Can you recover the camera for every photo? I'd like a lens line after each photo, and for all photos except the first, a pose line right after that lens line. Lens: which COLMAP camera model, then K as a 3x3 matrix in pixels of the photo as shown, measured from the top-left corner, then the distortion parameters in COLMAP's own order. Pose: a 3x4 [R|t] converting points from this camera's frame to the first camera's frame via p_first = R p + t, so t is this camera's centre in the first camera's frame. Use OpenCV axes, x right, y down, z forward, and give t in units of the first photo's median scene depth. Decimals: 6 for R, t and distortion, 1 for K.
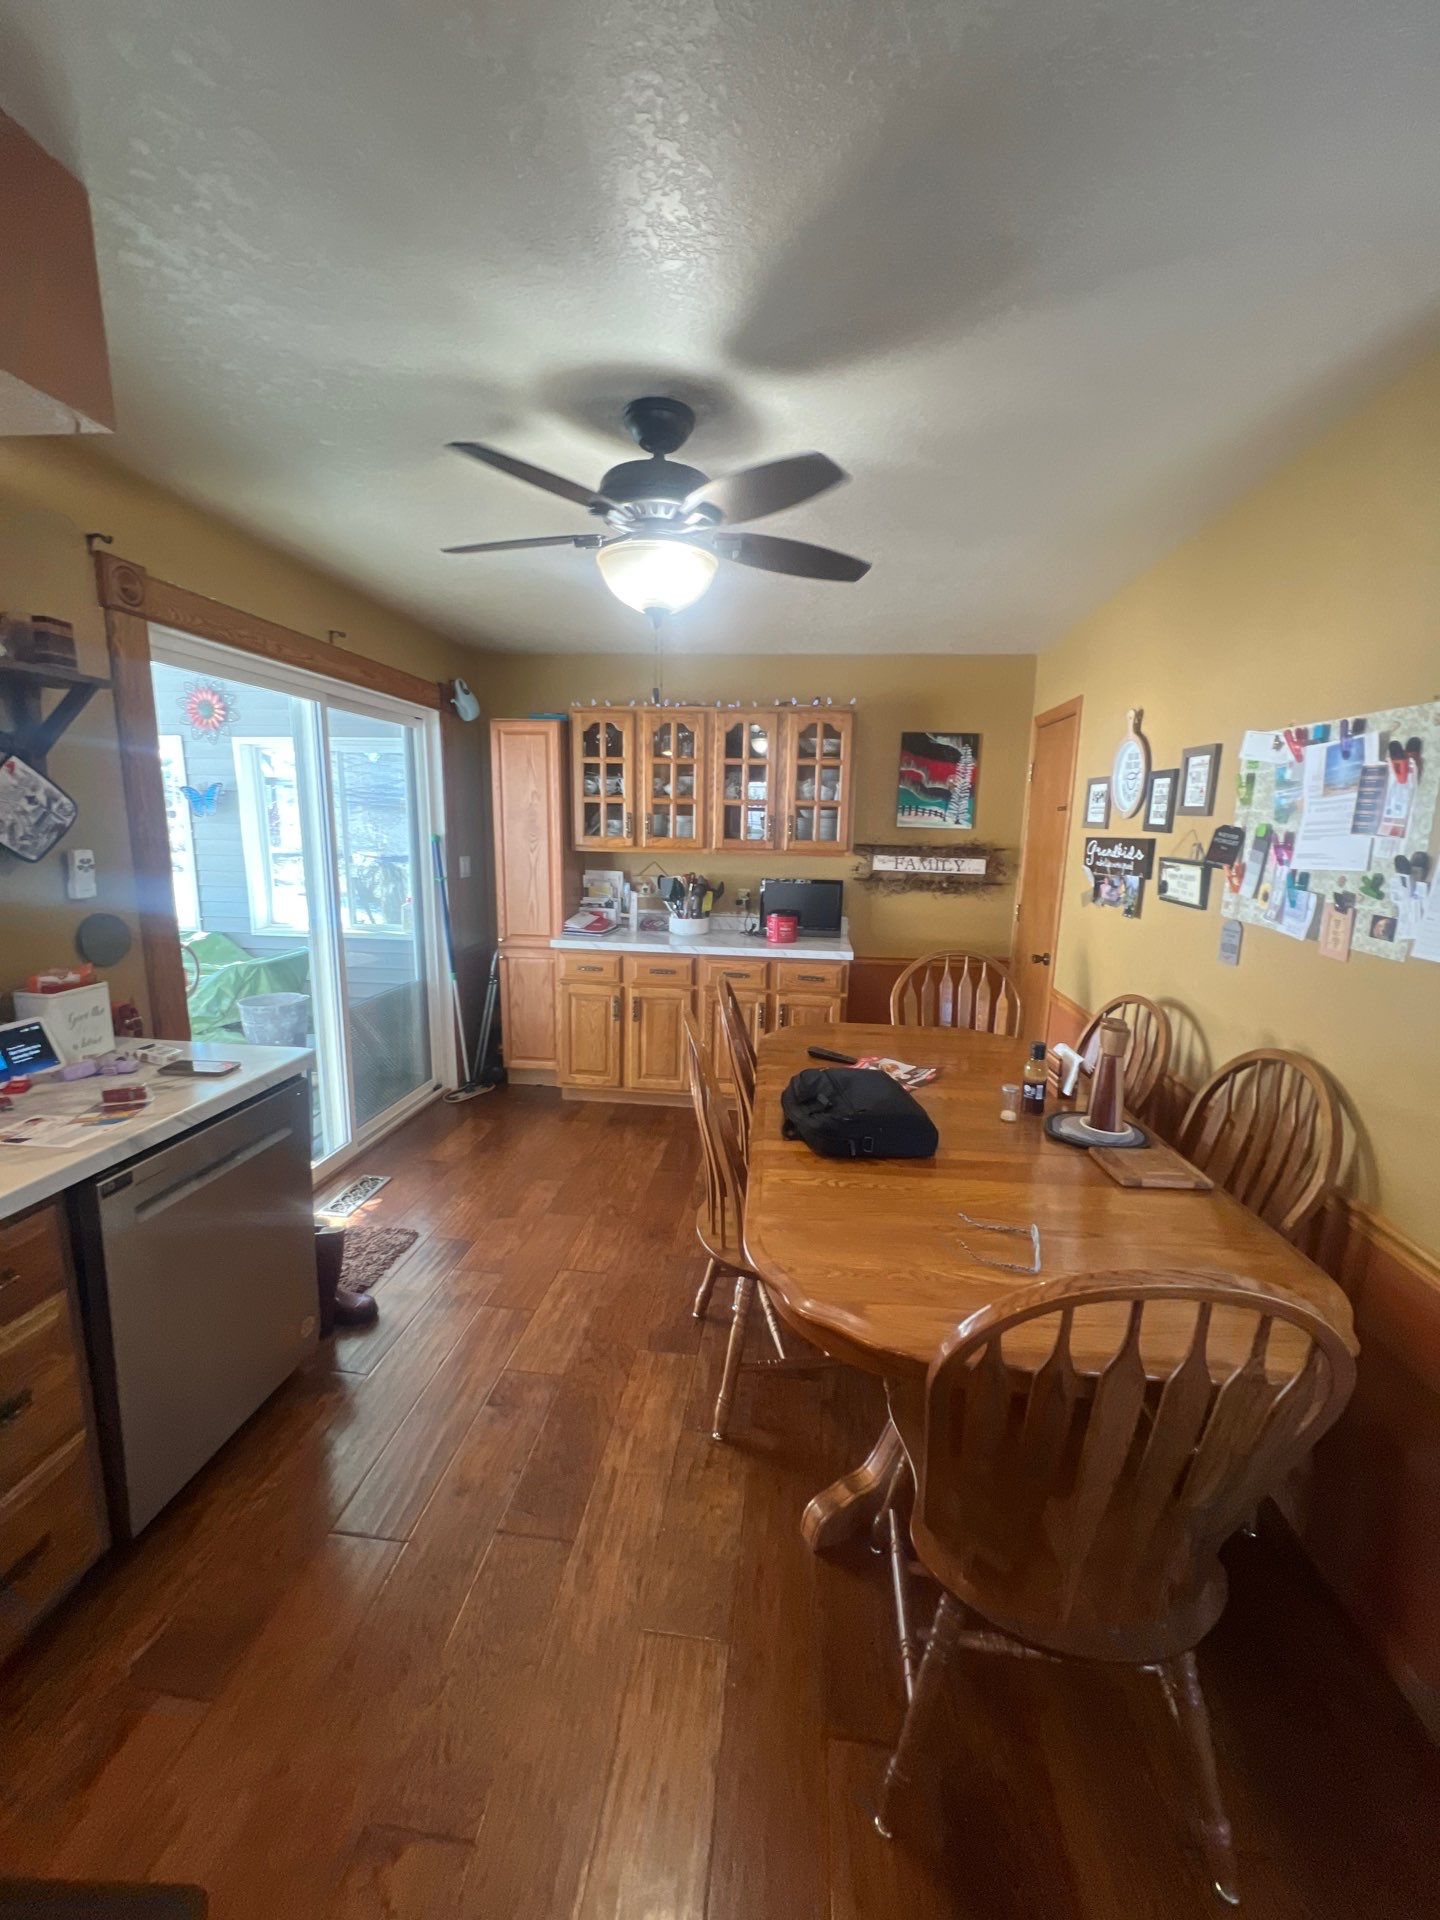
lens RADIAL K [[767.7, 0, 718.4], [0, 767.7, 963.2], [0, 0, 1]] dist [-0.001489, 0.000596]
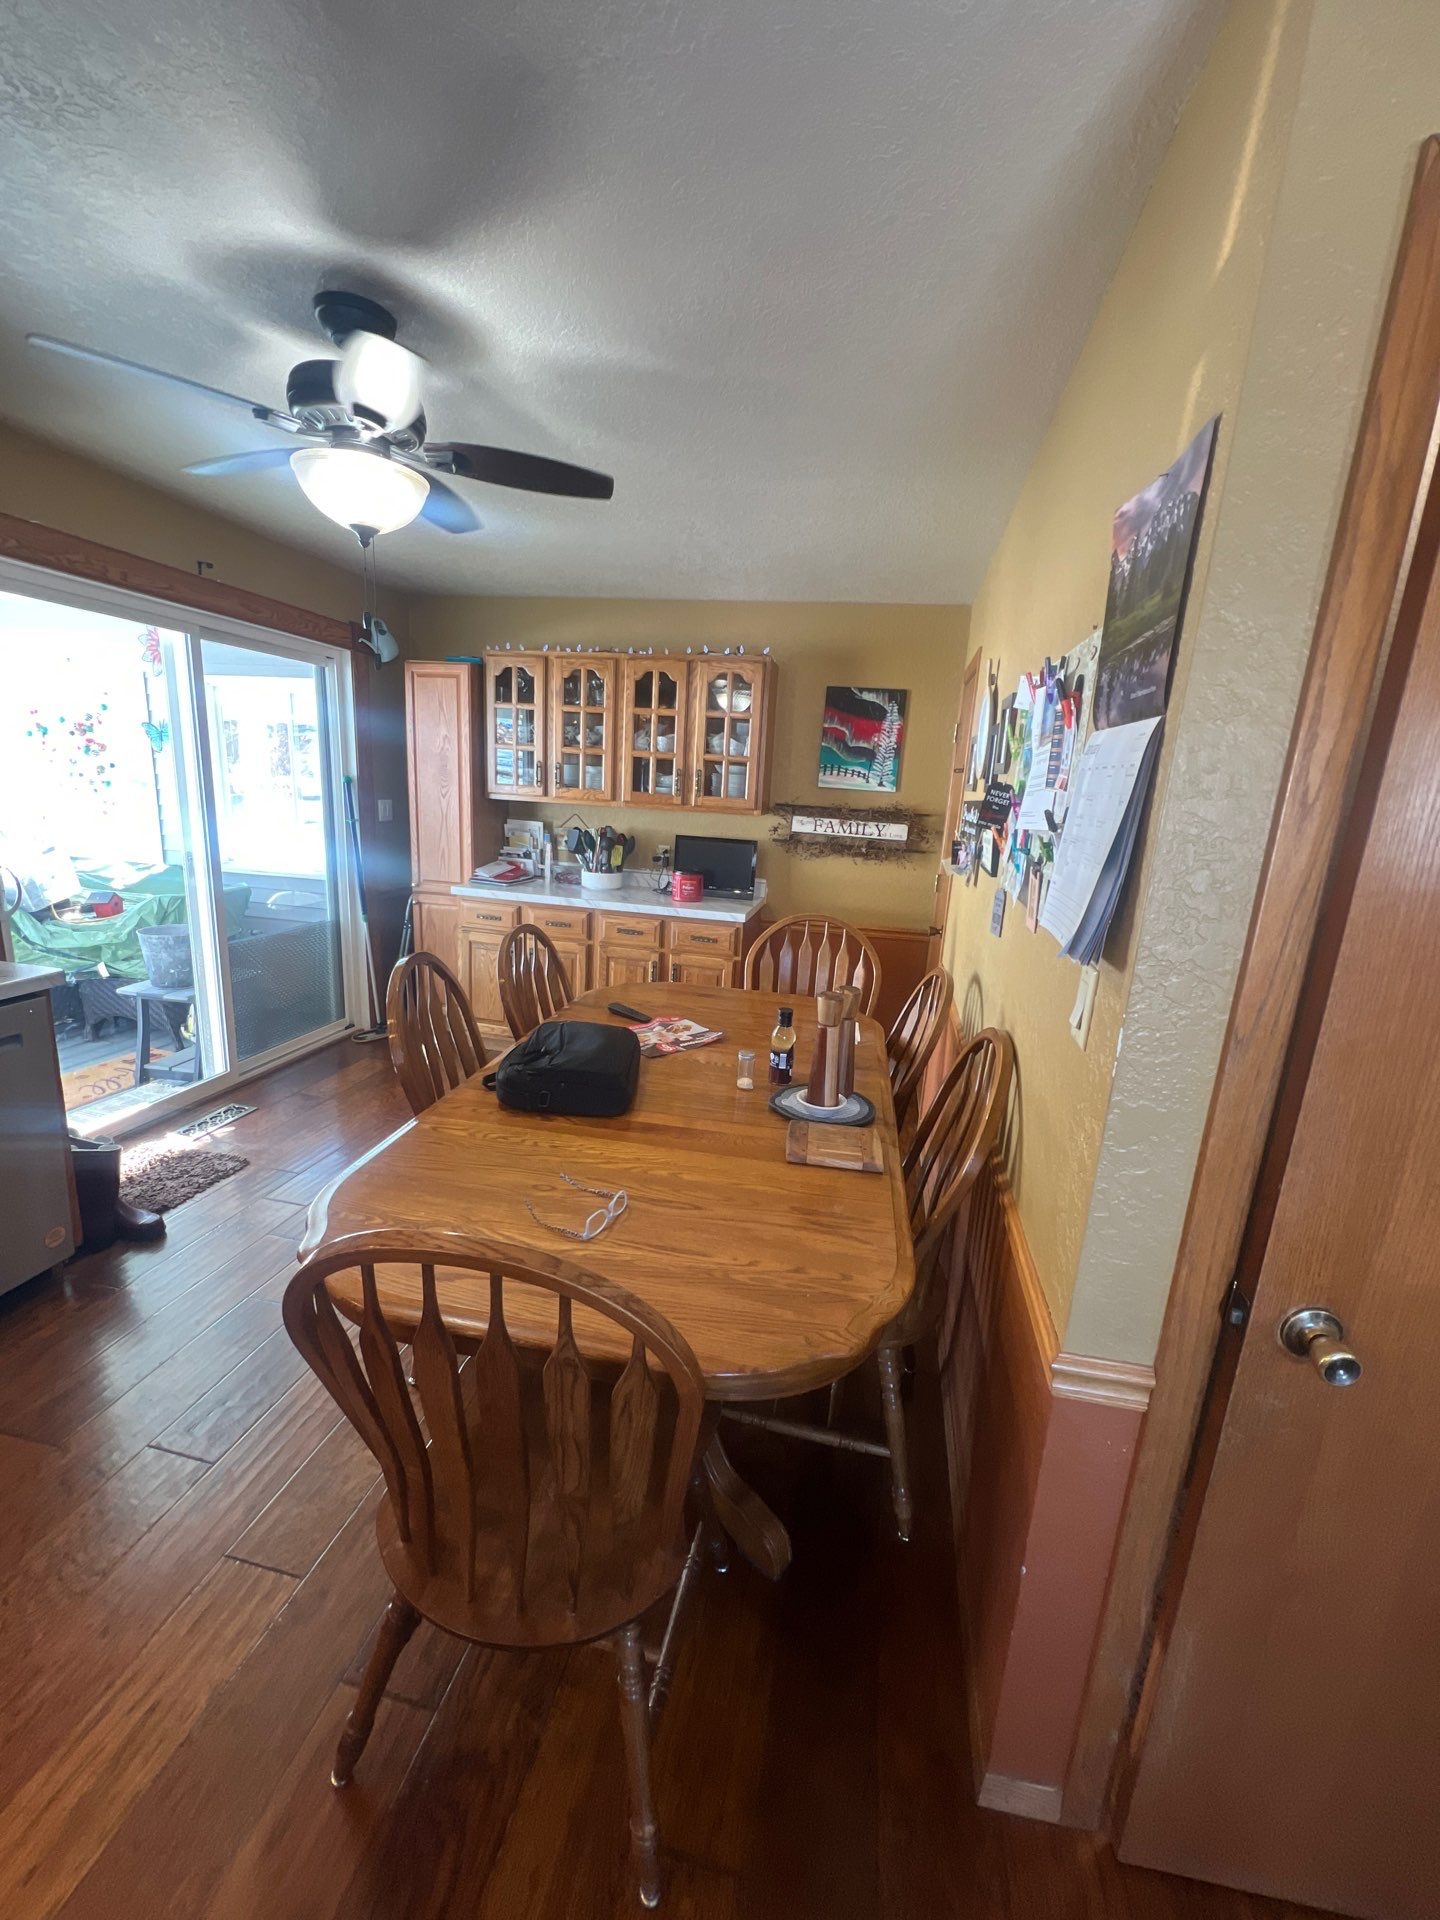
lens RADIAL K [[767.7, 0, 725.1], [0, 767.7, 965.2], [0, 0, 1]] dist [-0.001489, 0.000596]
pose [[0.994787, 0.058312, -0.083658, 0.223962], [-0.054551, 0.997425, 0.046562, 0.005711], [0.086158, -0.041756, 0.995406, 0.033017]]
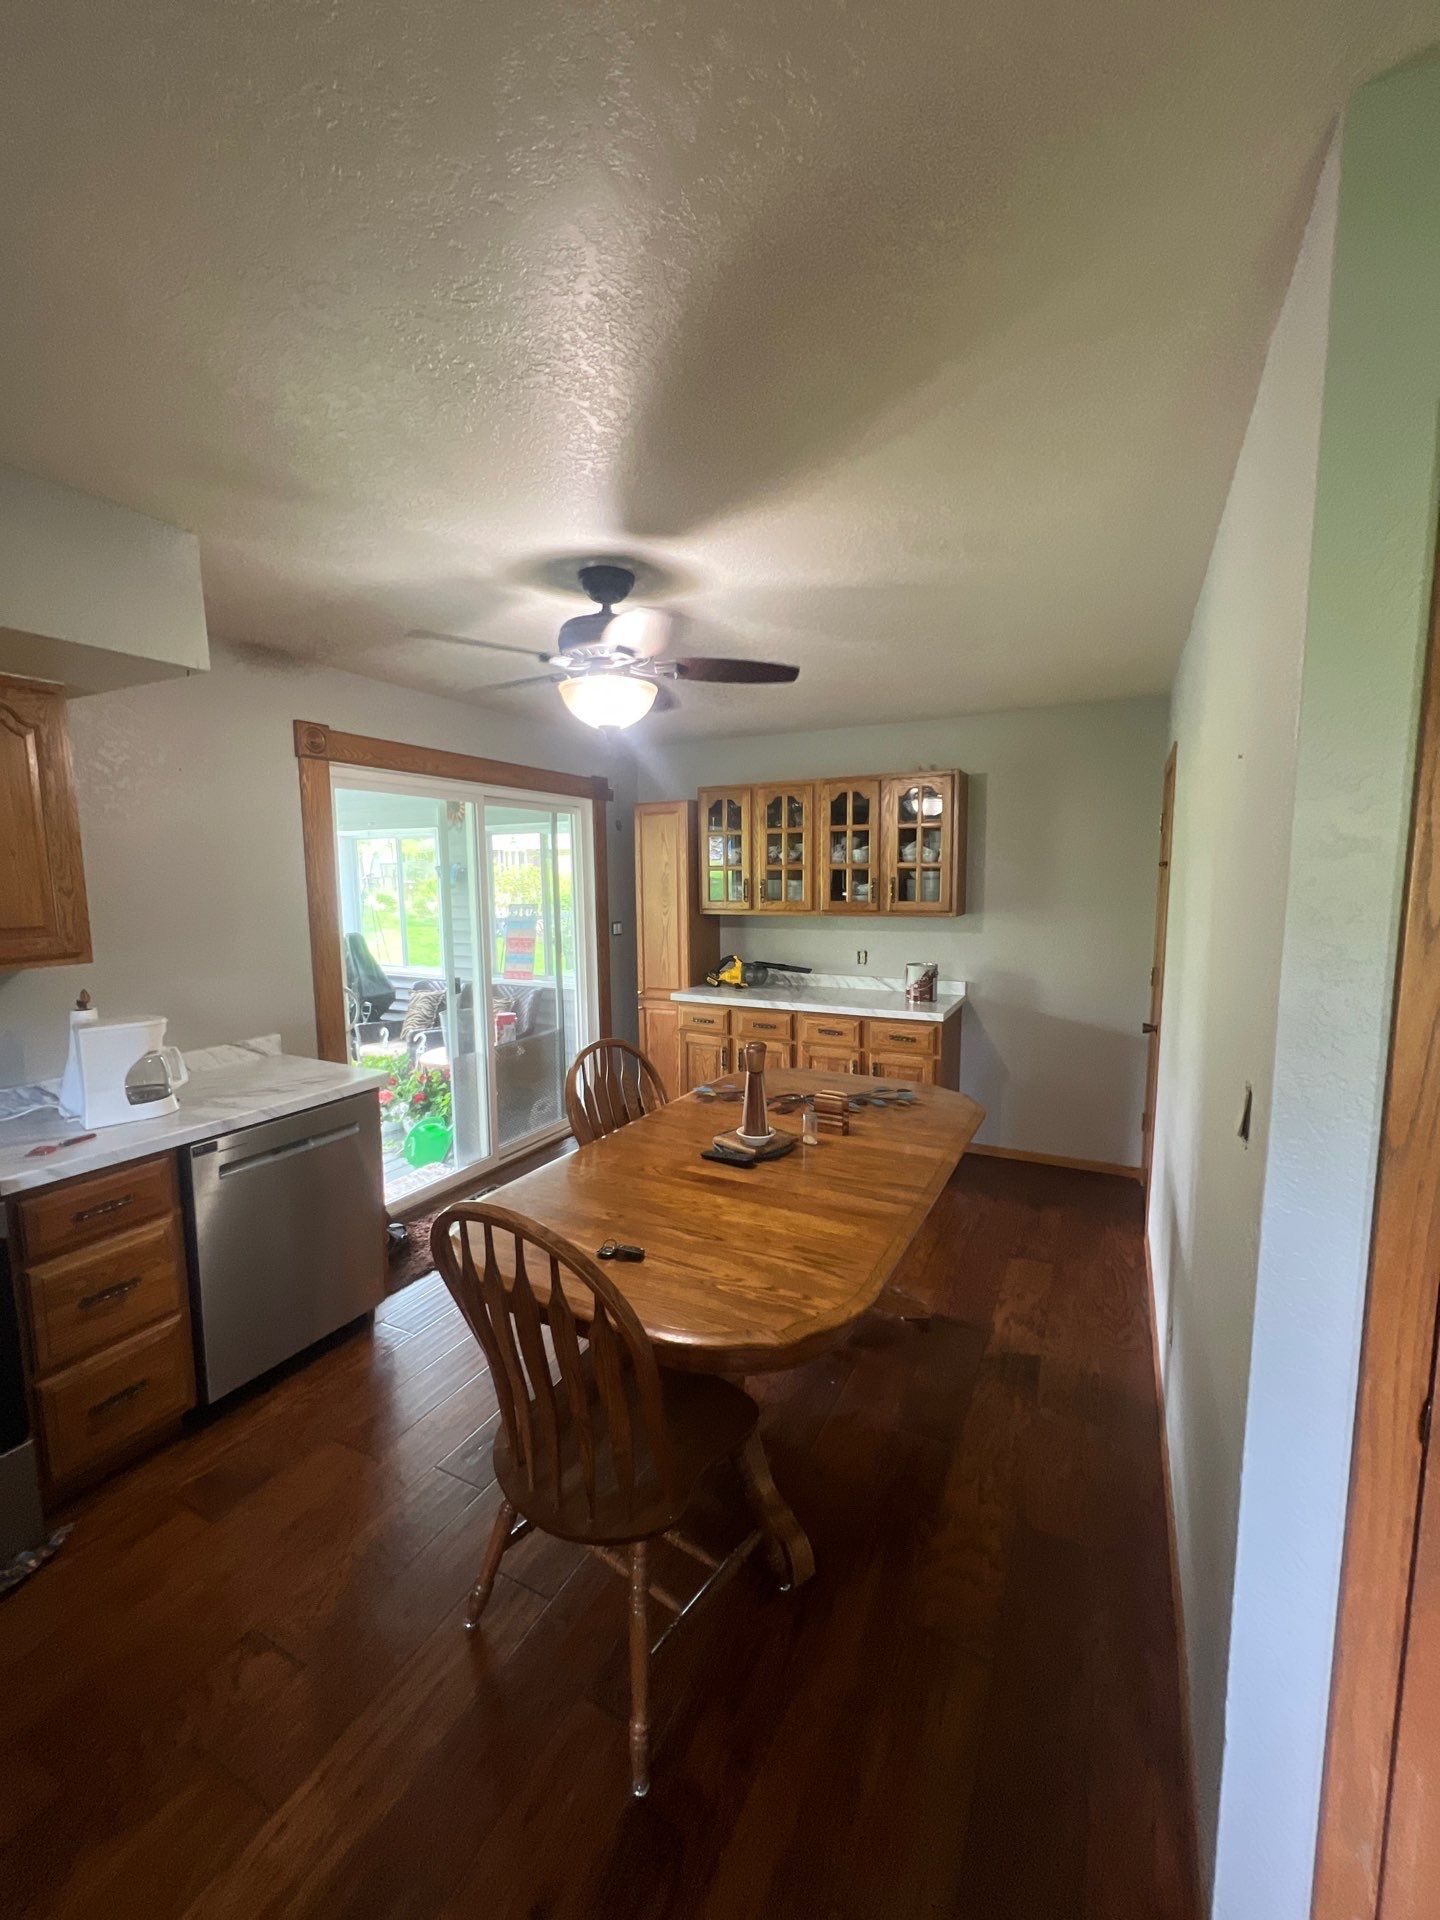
lens RADIAL K [[767.7, 0, 724.9], [0, 767.7, 964.2], [0, 0, 1]] dist [-0.001489, 0.000596]
pose [[0.936215, 0.012306, -0.351213, 0.247366], [-0.036935, 0.997297, -0.063512, -0.004575], [0.349482, 0.072433, 0.934139, -0.023846]]
